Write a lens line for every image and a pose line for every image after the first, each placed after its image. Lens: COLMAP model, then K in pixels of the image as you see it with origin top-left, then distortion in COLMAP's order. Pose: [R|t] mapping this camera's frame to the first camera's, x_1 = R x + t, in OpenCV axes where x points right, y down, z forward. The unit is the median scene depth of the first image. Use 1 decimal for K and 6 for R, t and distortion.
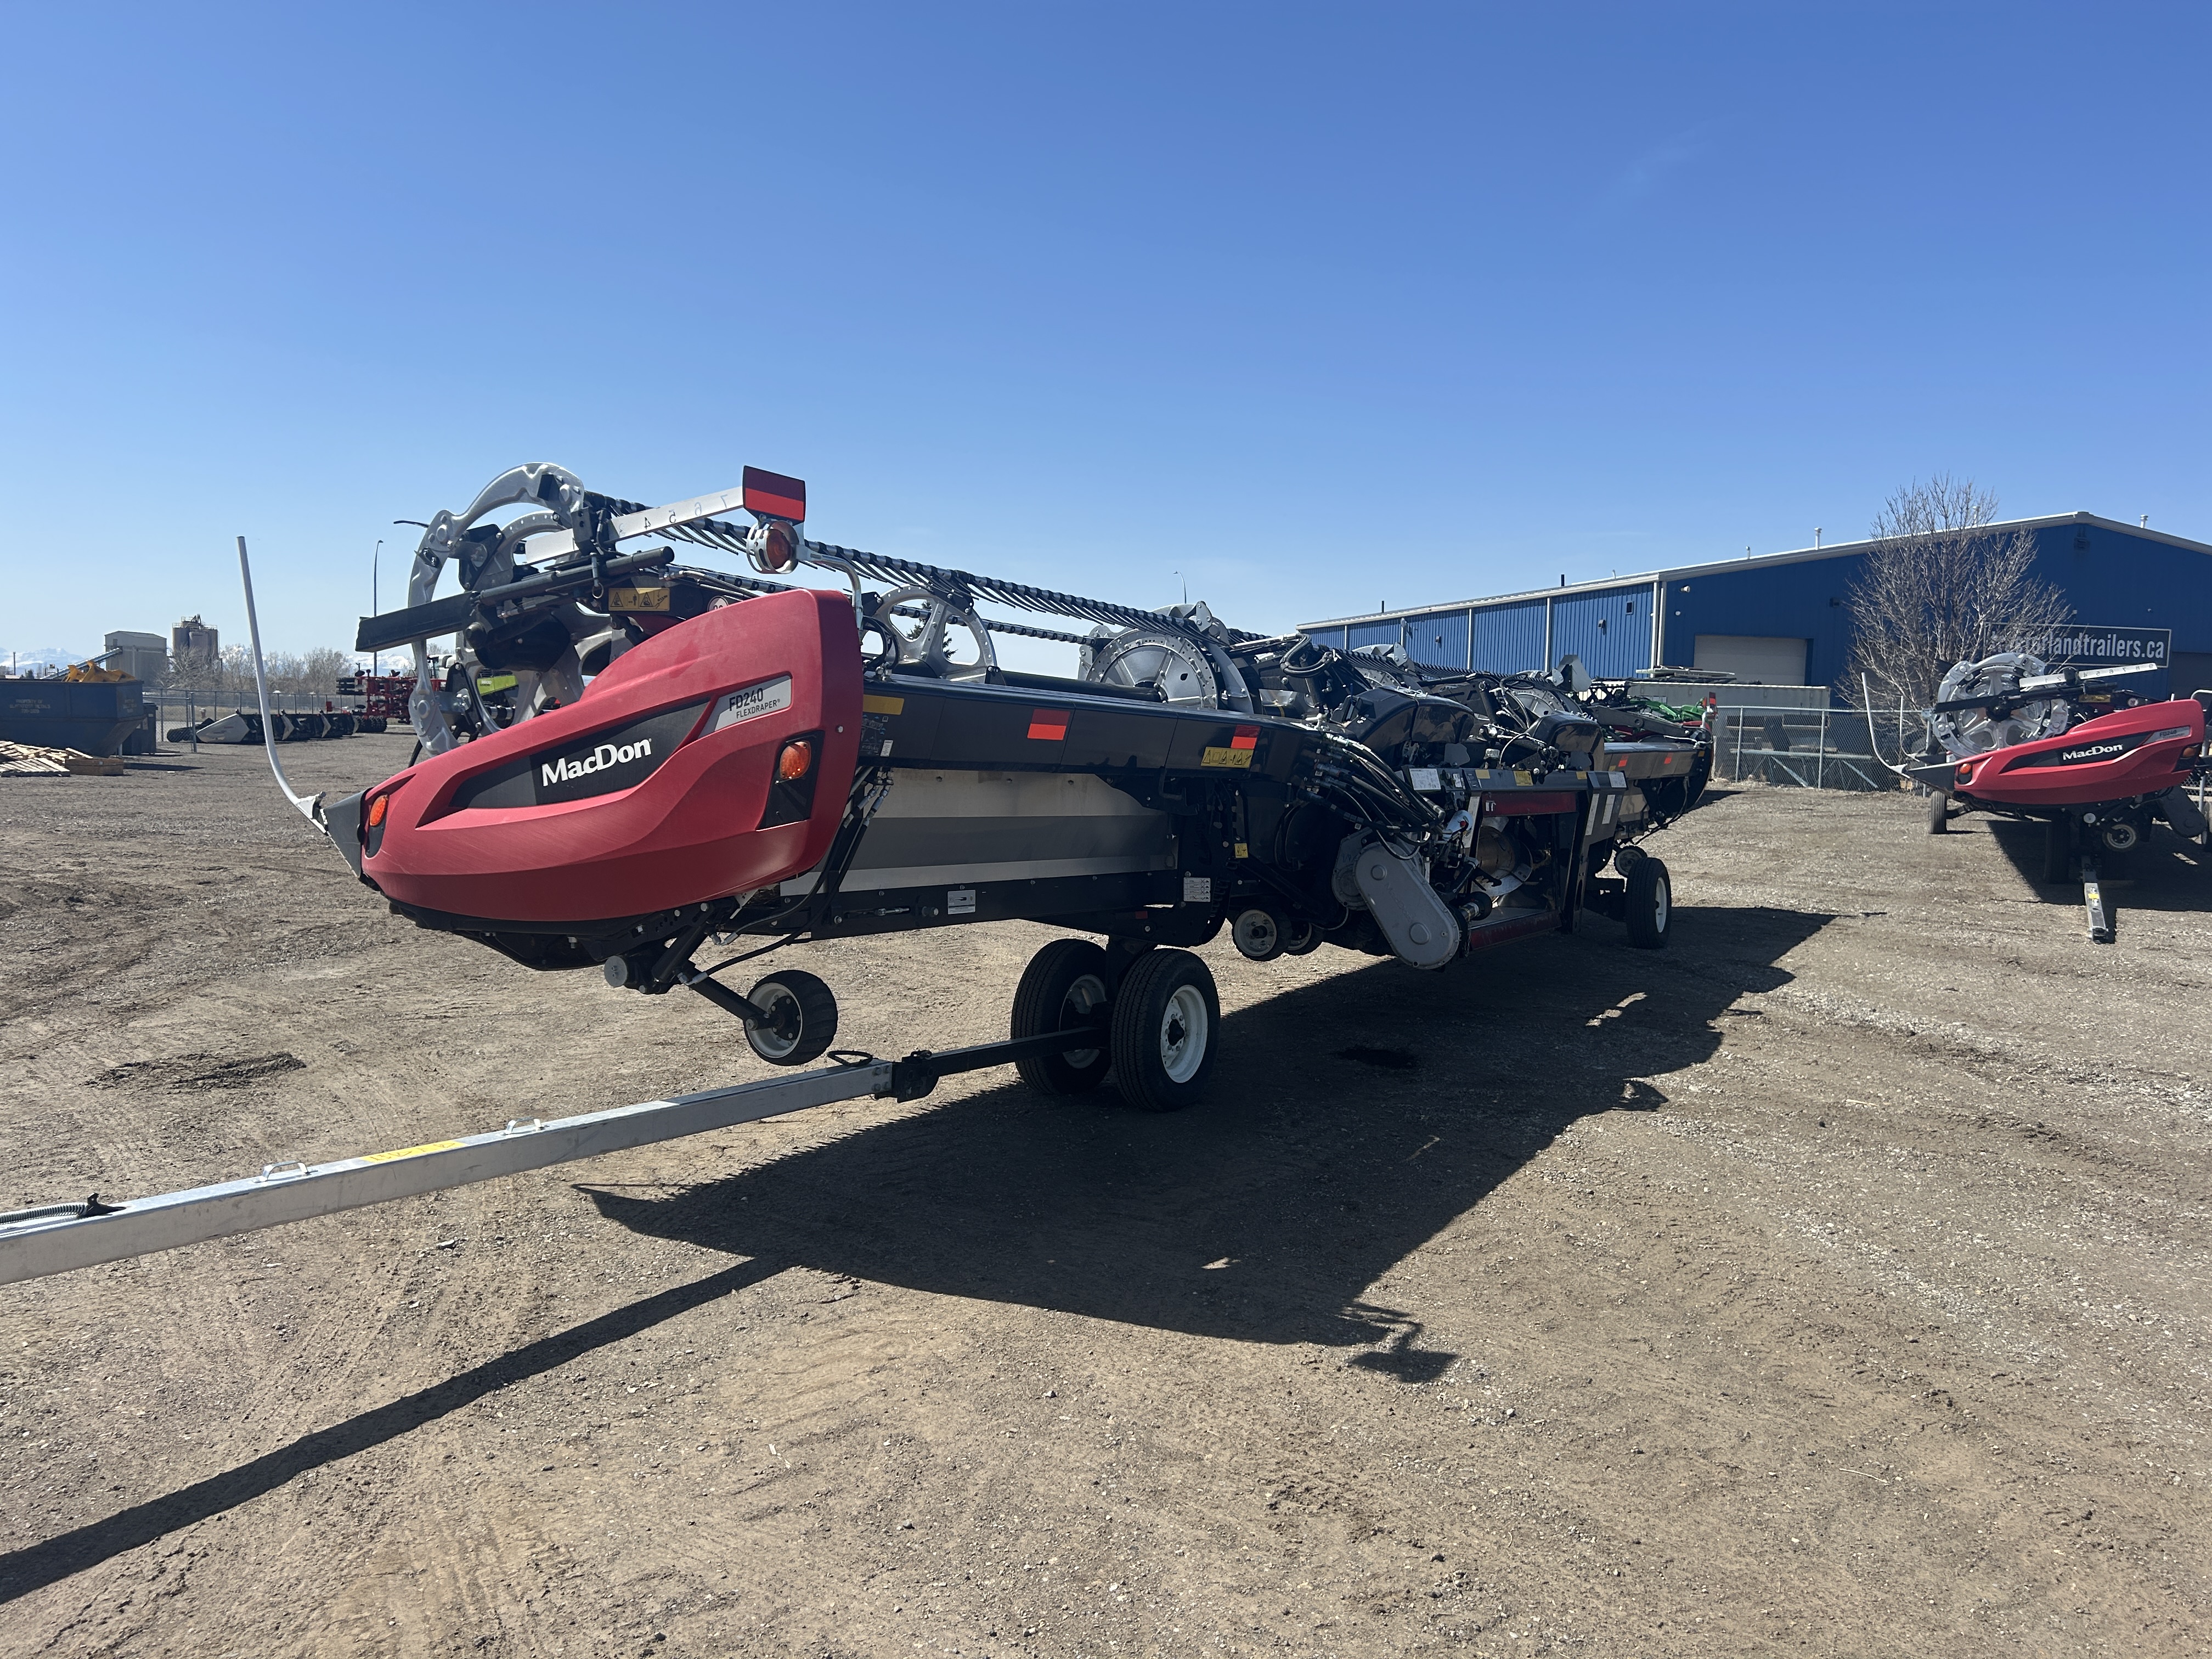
lens RADIAL K [[1638.1, 0, 1093.7], [0, 1638.1, 870.1], [0, 0, 1]] dist [0.054394, -0.062565]
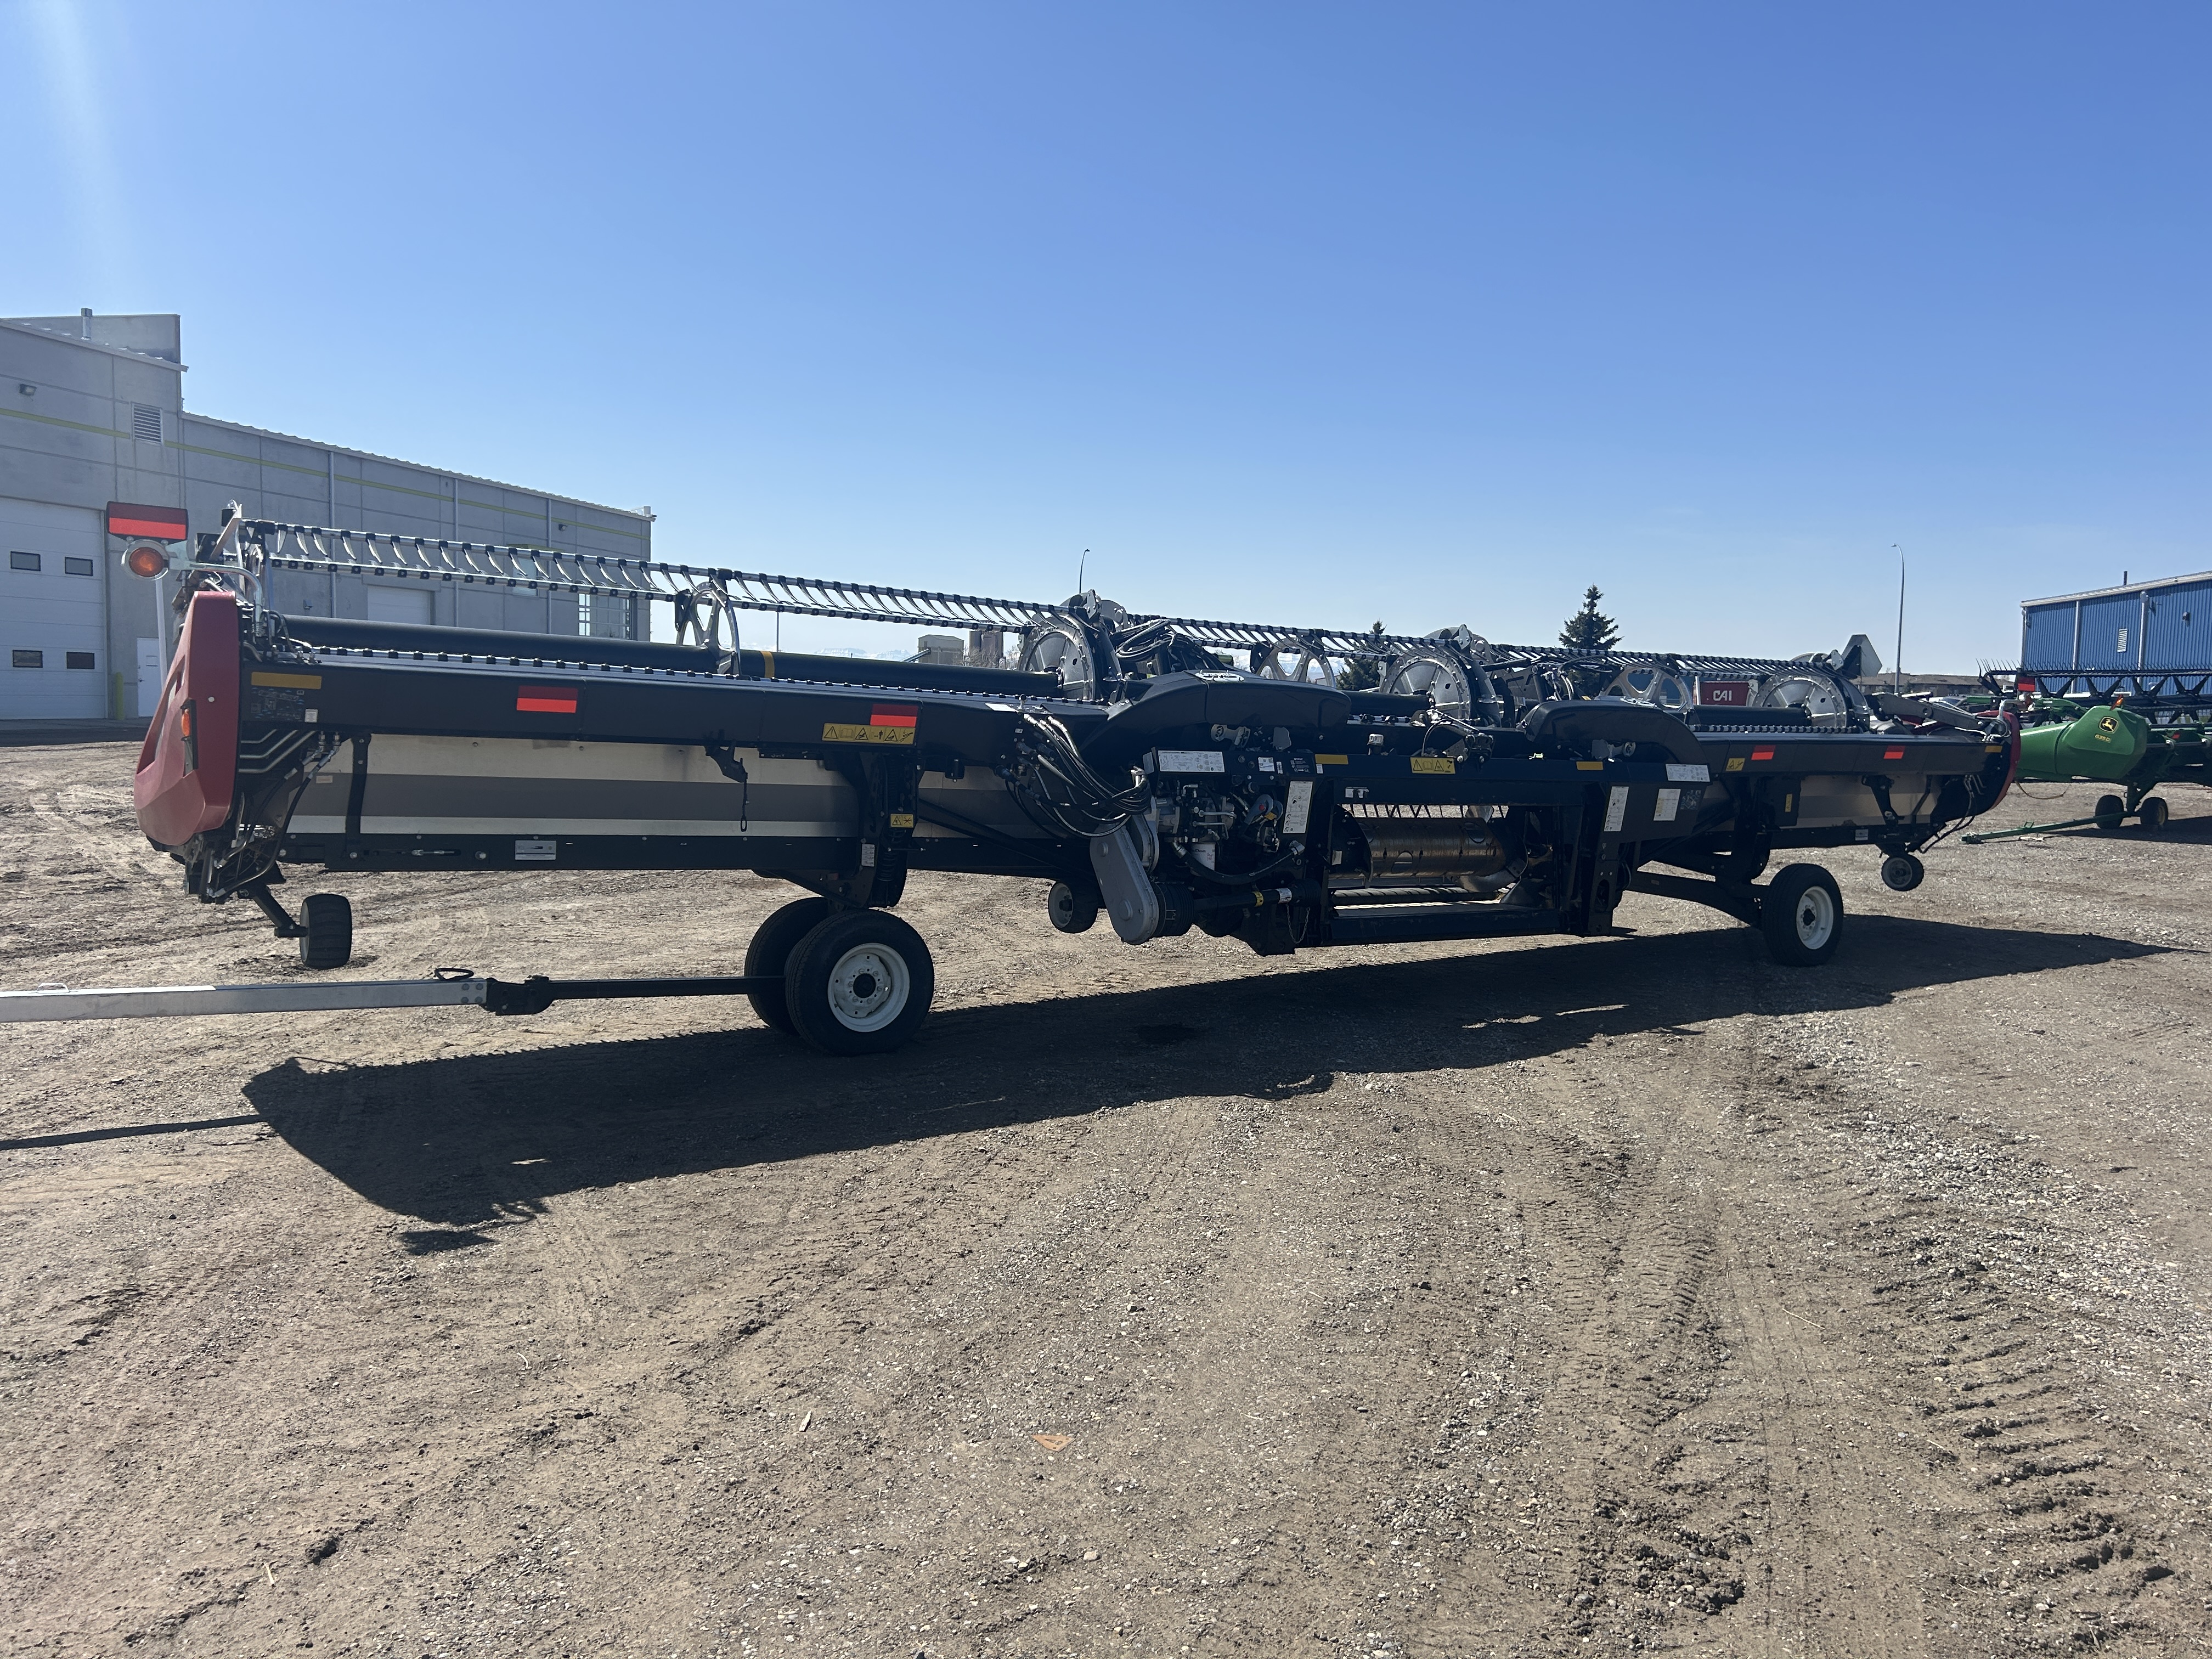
lens RADIAL K [[1638.1, 0, 1093.7], [0, 1638.1, 870.1], [0, 0, 1]] dist [0.054394, -0.062565]
pose [[0.907530, 0.044862, -0.417585, 0.854701], [-0.042780, 0.998981, 0.014349, -0.000426], [0.417803, 0.004842, 0.908525, 0.094242]]
